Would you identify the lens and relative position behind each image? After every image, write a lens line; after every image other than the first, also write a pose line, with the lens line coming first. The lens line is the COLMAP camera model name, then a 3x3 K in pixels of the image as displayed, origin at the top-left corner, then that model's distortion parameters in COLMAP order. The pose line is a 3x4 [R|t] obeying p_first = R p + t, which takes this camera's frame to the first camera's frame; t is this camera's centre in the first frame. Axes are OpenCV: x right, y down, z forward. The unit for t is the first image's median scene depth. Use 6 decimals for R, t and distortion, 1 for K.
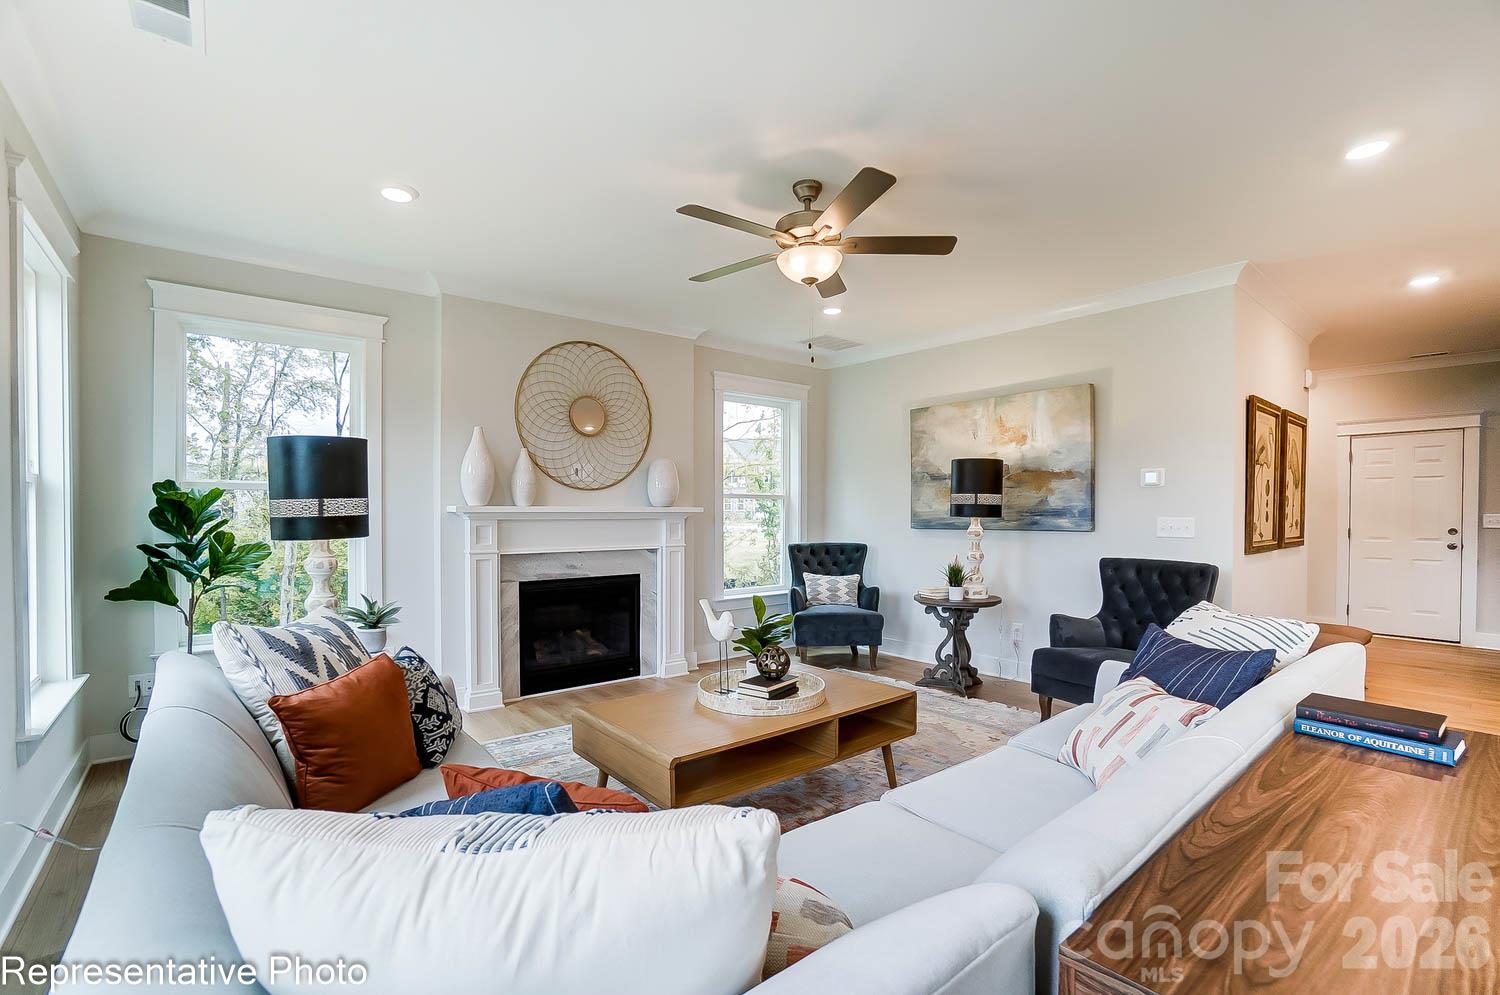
lens RADIAL K [[684.1, 0, 755.4], [0, 684.1, 505.2], [0, 0, 1]] dist [-0.002938, -0.000153]
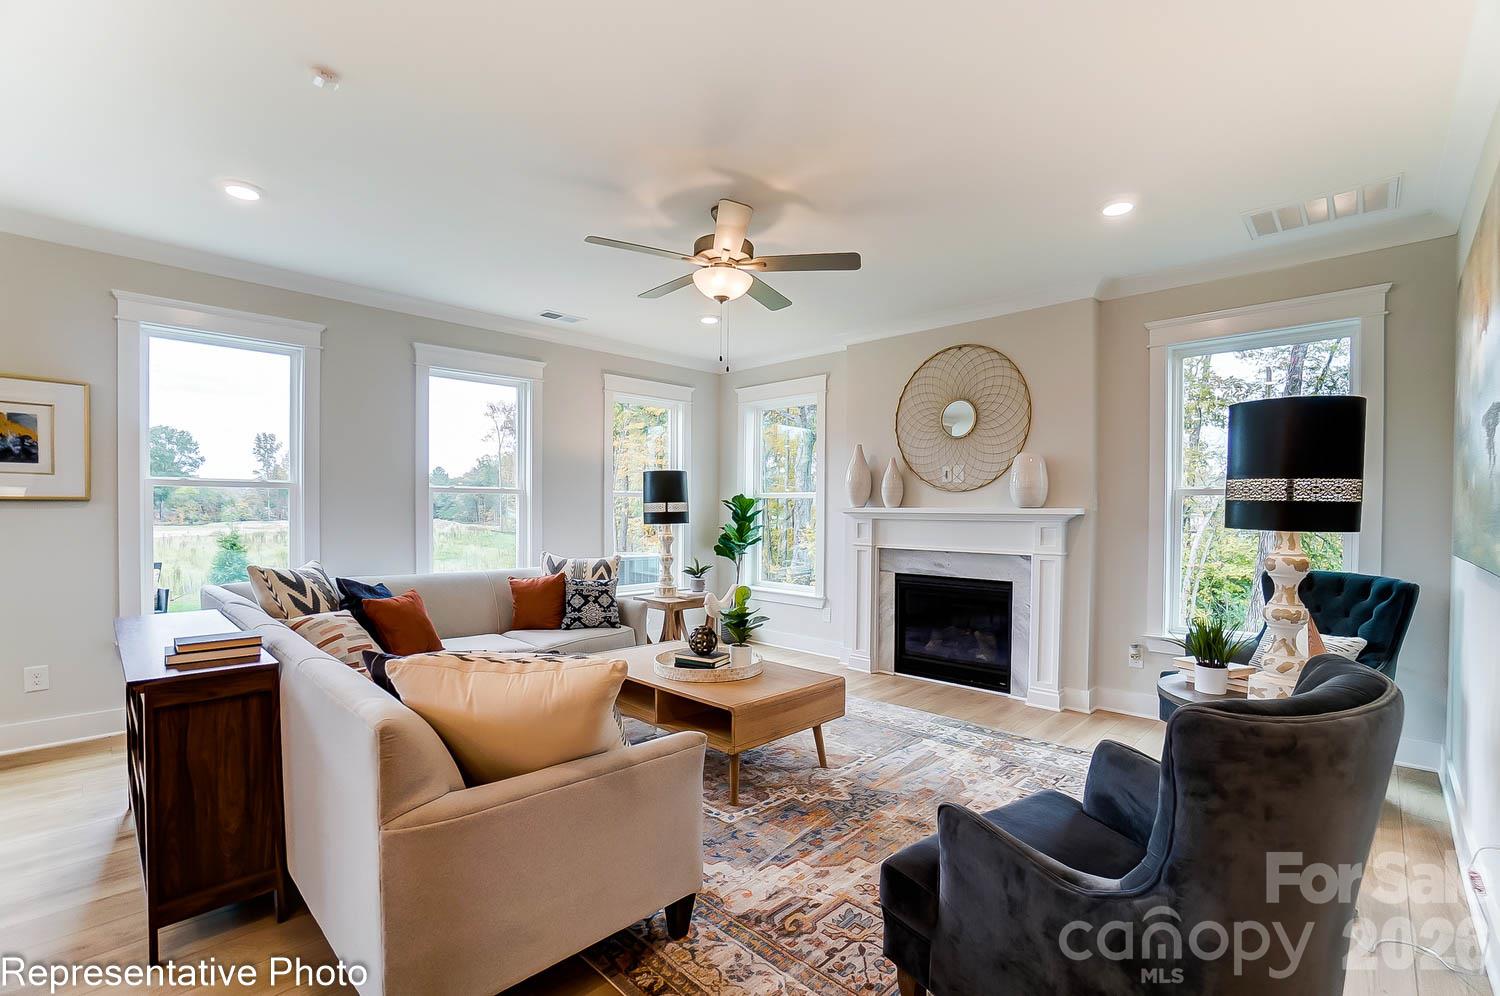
lens RADIAL K [[684.1, 0, 757.4], [0, 684.1, 508.7], [0, 0, 1]] dist [-0.002938, -0.000153]
pose [[0.126227, -0.001236, -0.992001, 0.738309], [-0.002214, 0.999996, -0.001527, 0.005571], [0.991999, 0.002389, 0.126224, 0.591974]]
